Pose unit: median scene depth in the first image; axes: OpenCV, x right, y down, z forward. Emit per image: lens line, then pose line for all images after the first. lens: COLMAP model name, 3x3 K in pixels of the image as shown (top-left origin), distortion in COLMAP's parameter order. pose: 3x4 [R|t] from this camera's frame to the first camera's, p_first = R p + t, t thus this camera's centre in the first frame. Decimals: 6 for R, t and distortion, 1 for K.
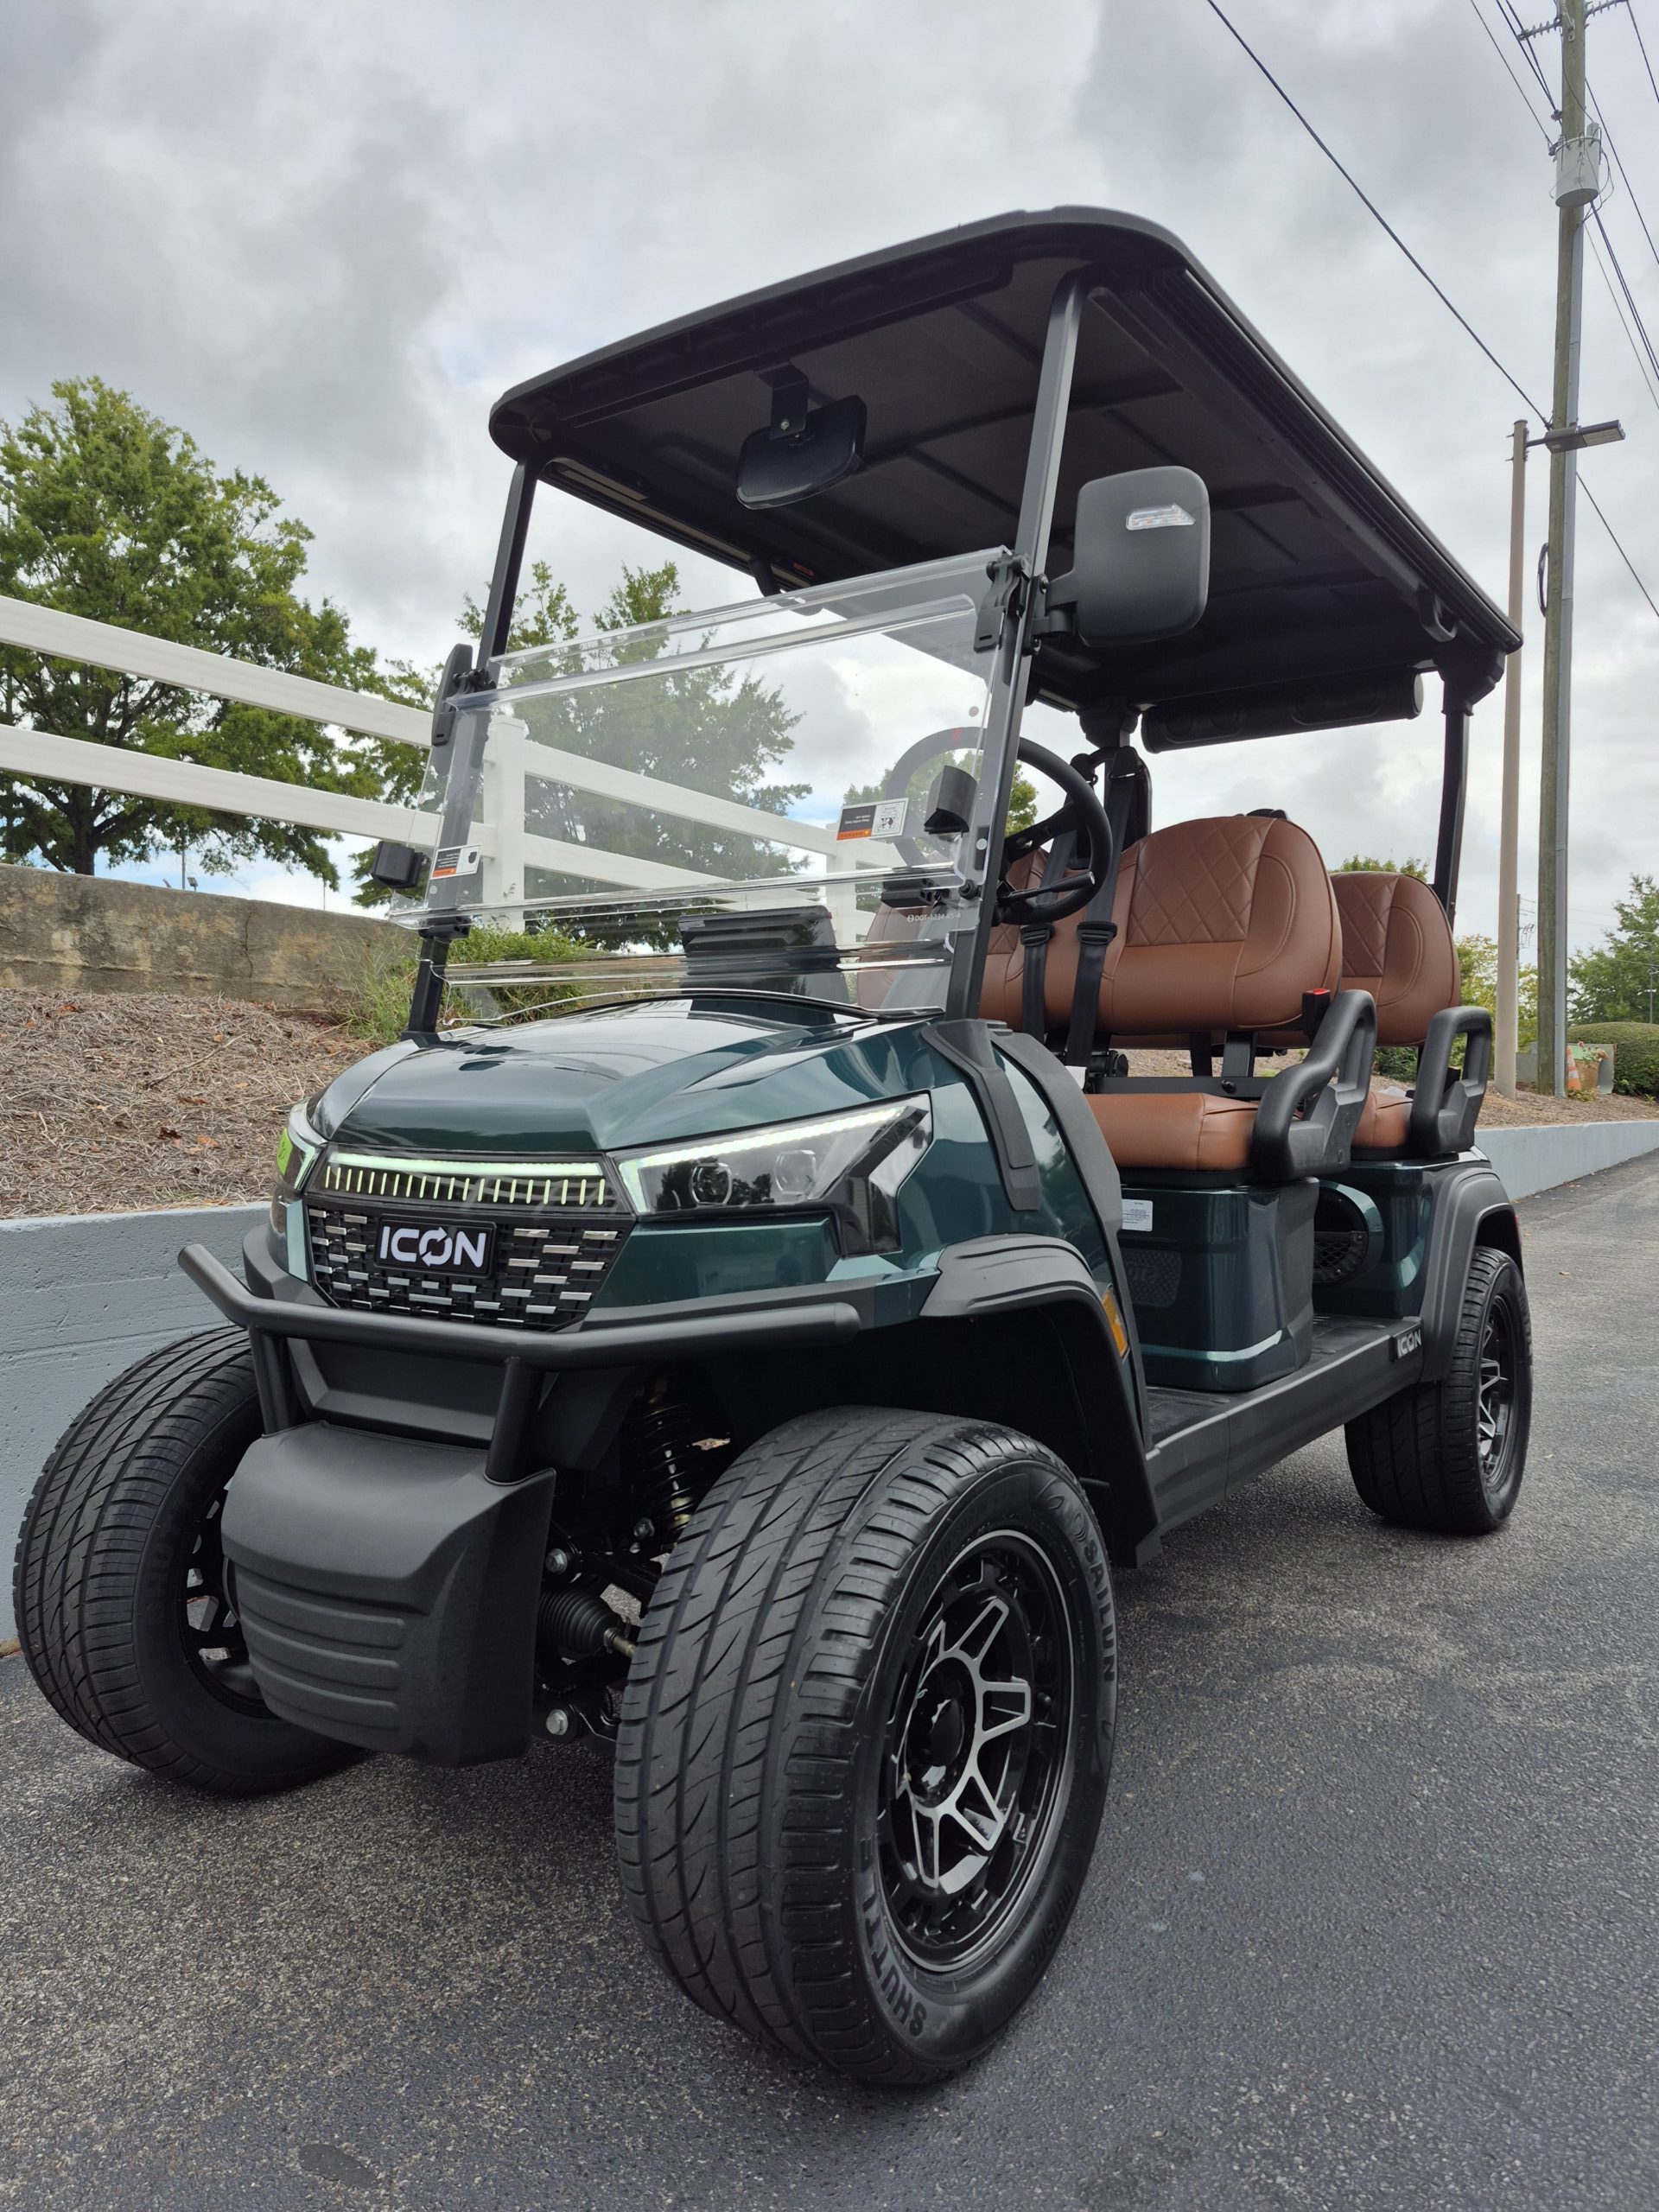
lens RADIAL K [[1541.2, 0, 823.0], [0, 1541.2, 1116.9], [0, 0, 1]] dist [0.079889, -0.072408]
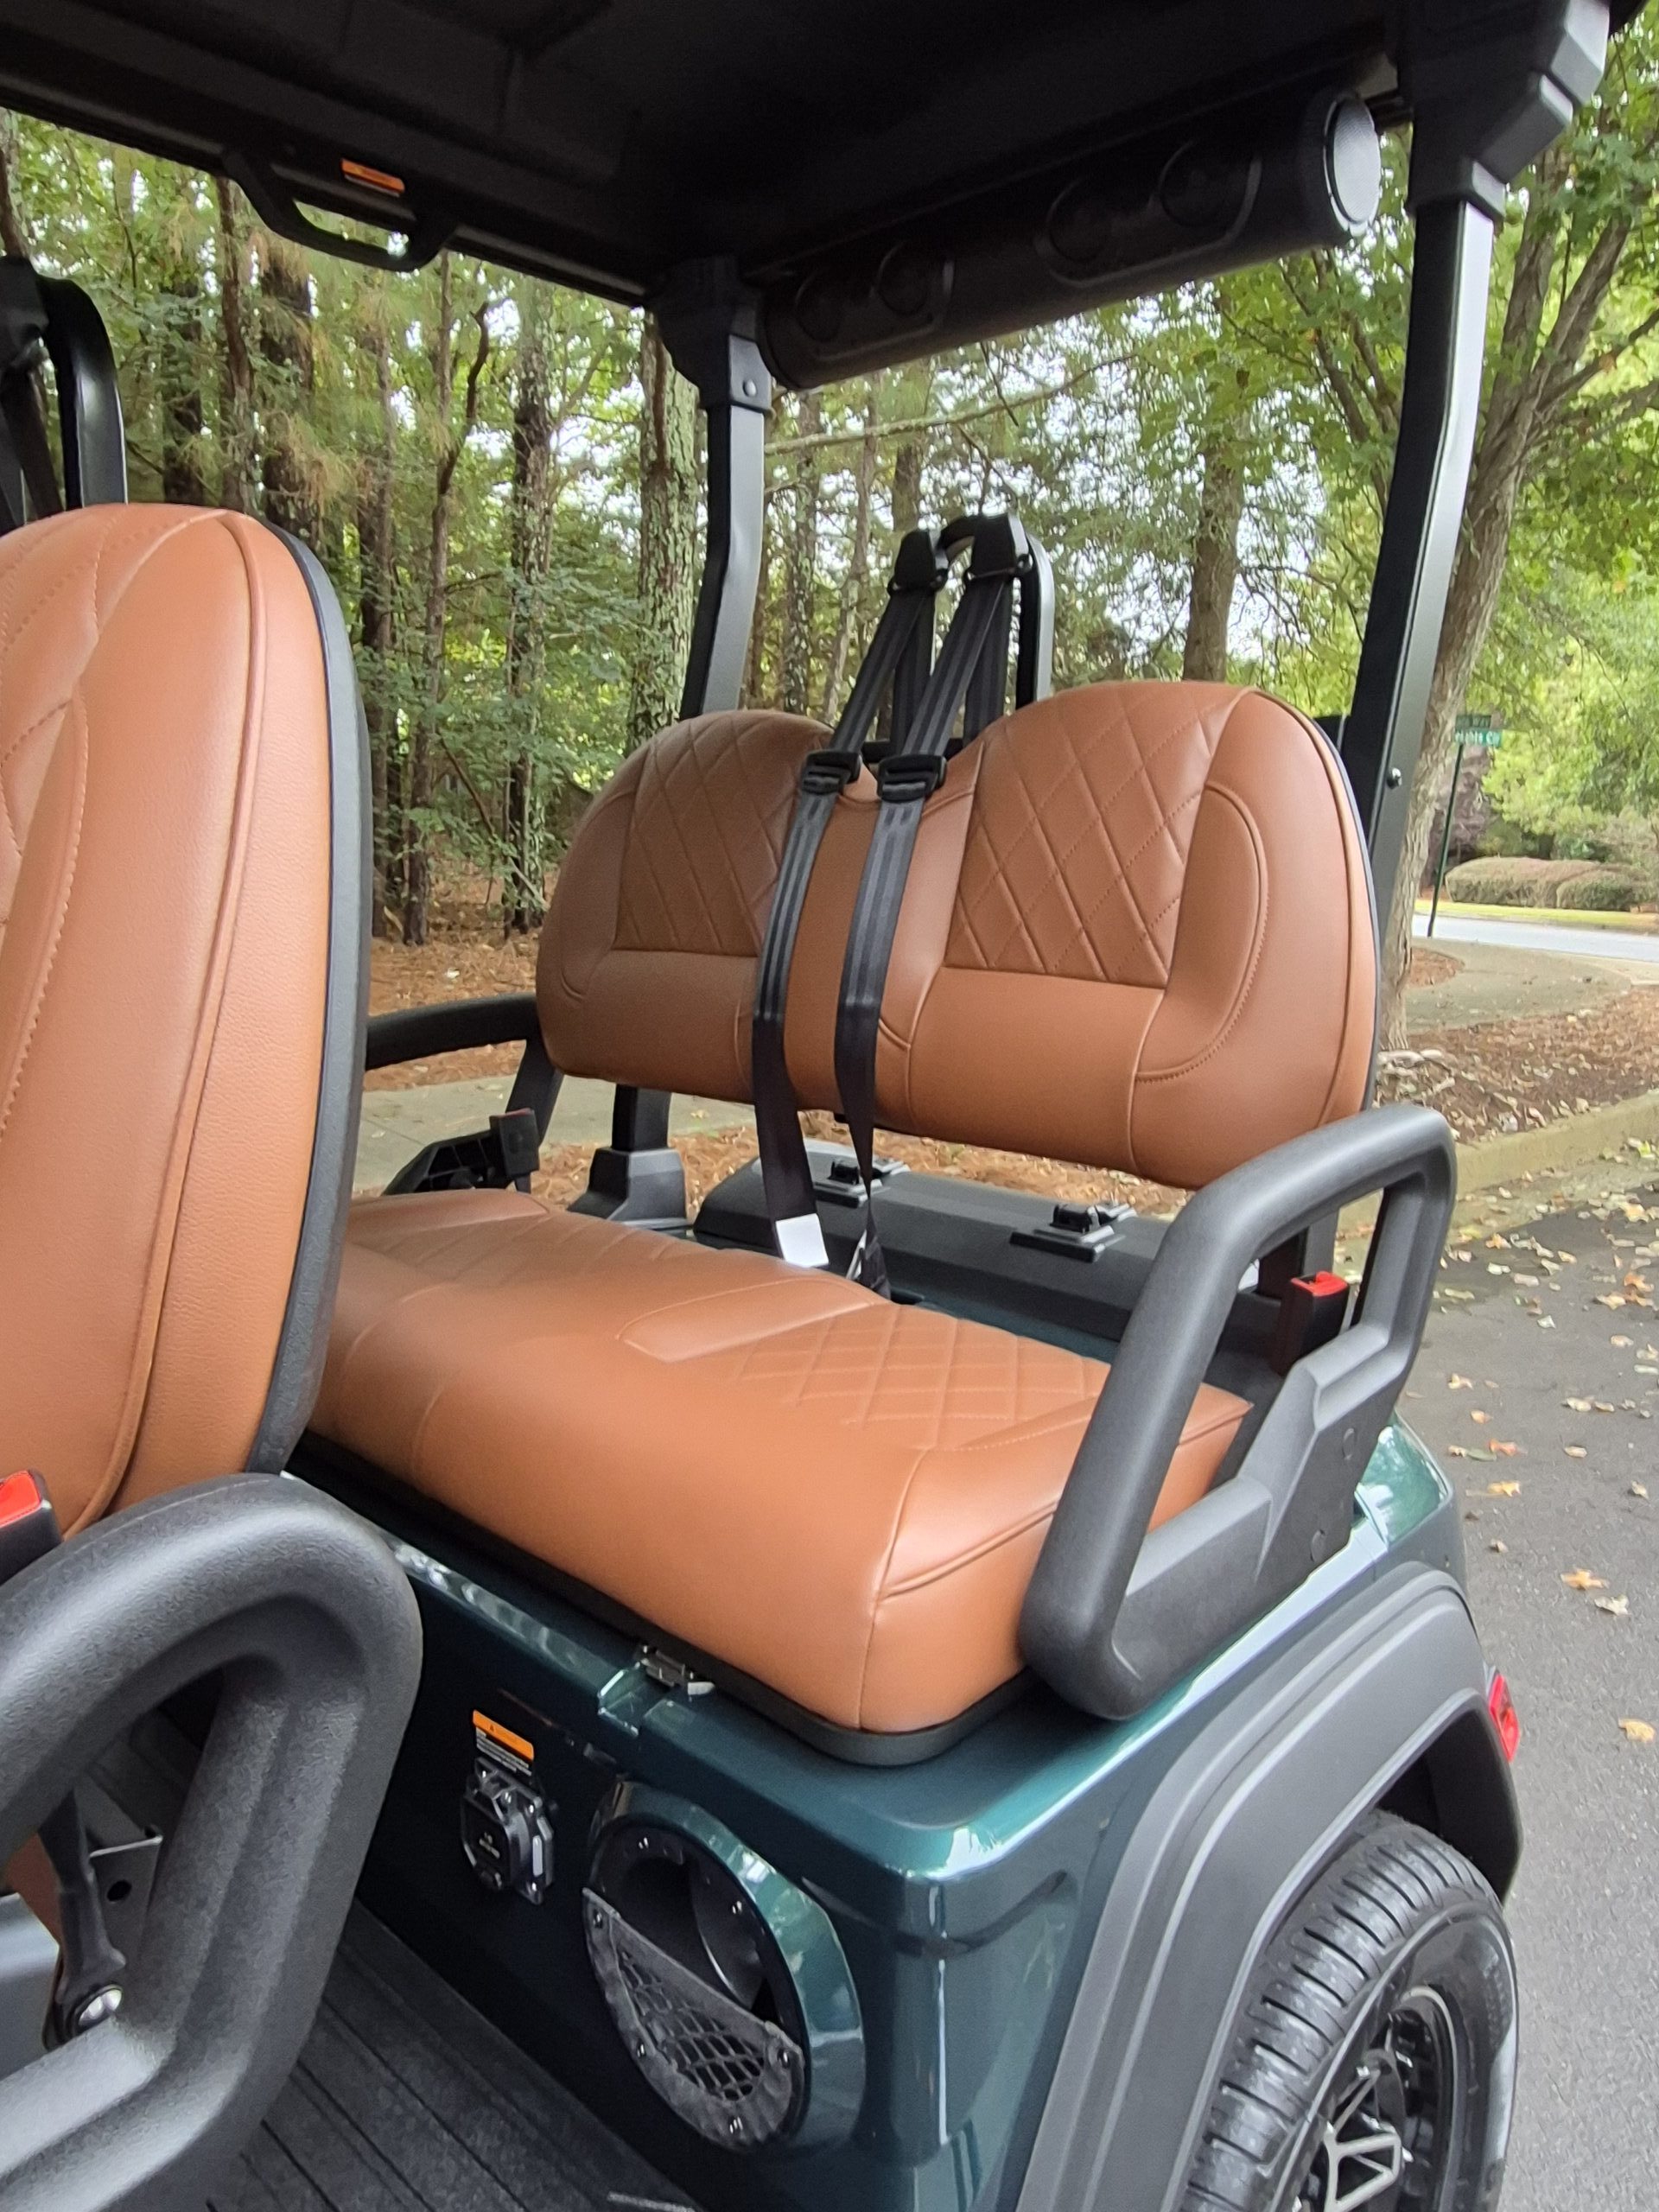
lens RADIAL K [[1500.1, 0, 828.5], [0, 1500.1, 1087.6], [0, 0, 1]] dist [0.002795, 0.002974]
pose [[0.989731, 0.022468, -0.141162, 0.573946], [-0.002323, 0.989967, 0.141277, -0.200605], [0.142920, -0.139498, 0.979854, 1.120839]]
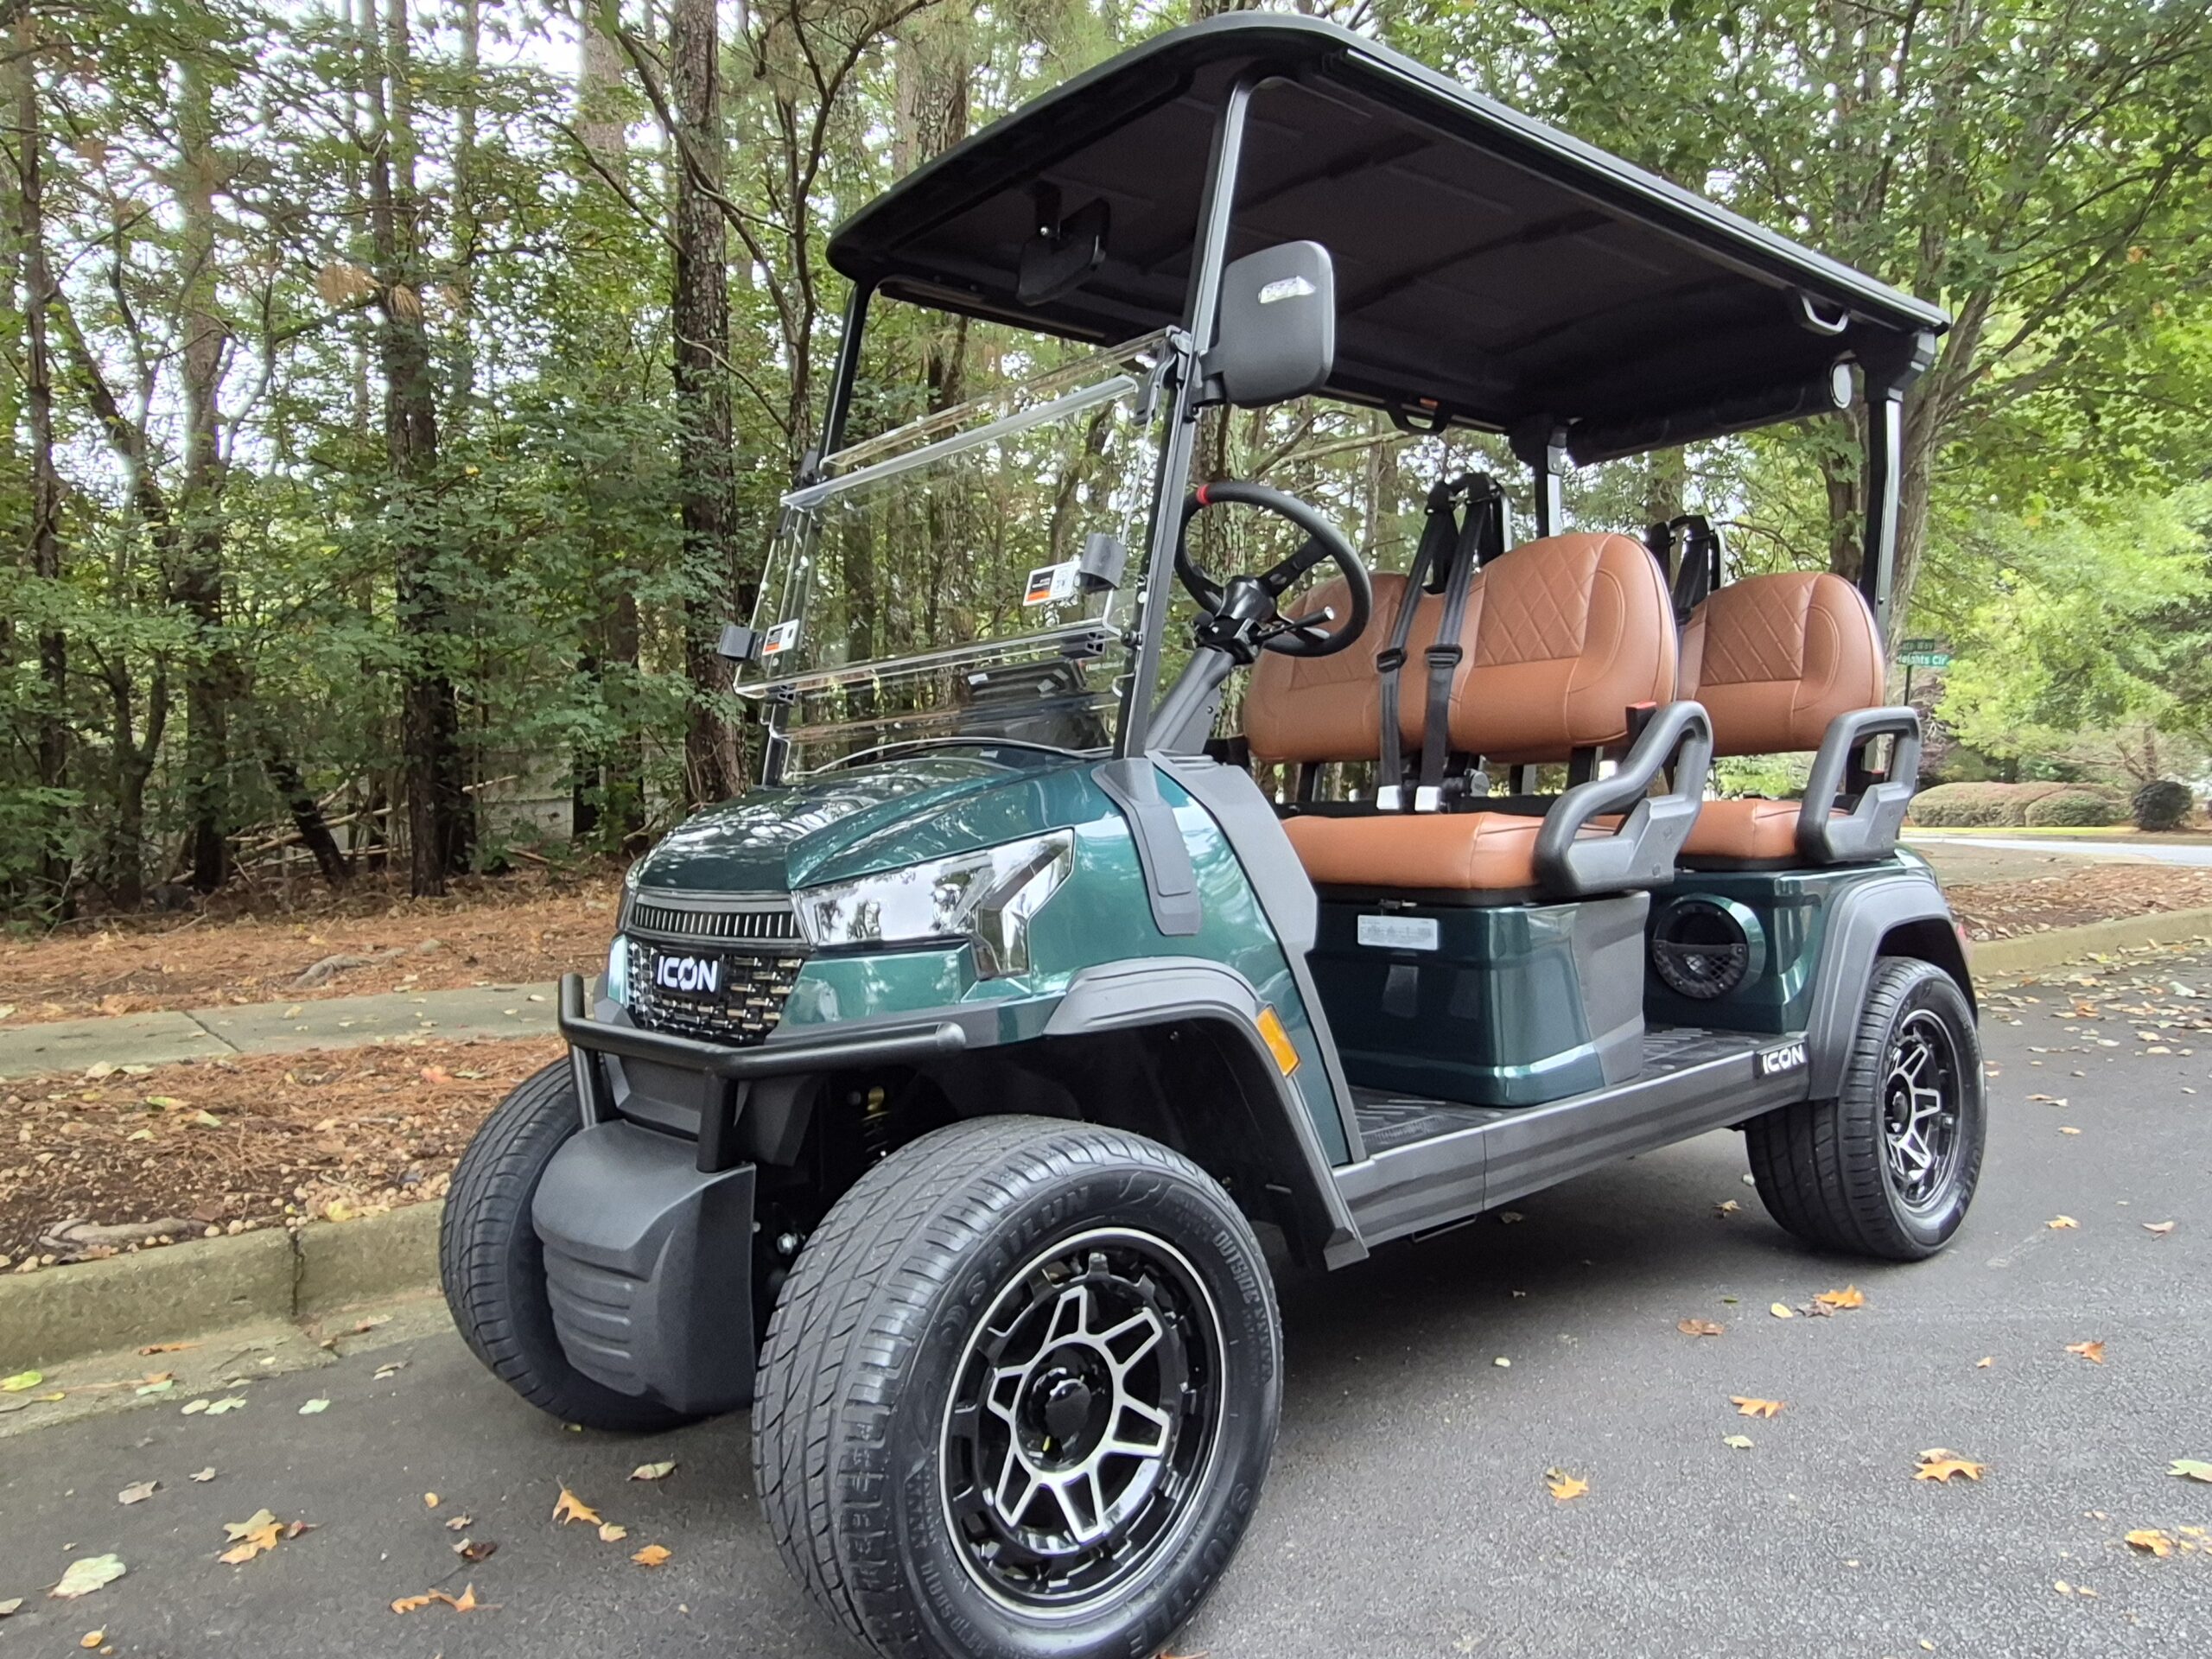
lens RADIAL K [[1500.1, 0, 1082.7], [0, 1500.1, 809.1], [0, 0, 1]] dist [0.002795, 0.002974]
pose [[0.966105, -0.037459, -0.255417, 0.283050], [0.032593, 0.999198, -0.023257, -0.004372], [0.256083, 0.014144, 0.966551, -0.024713]]
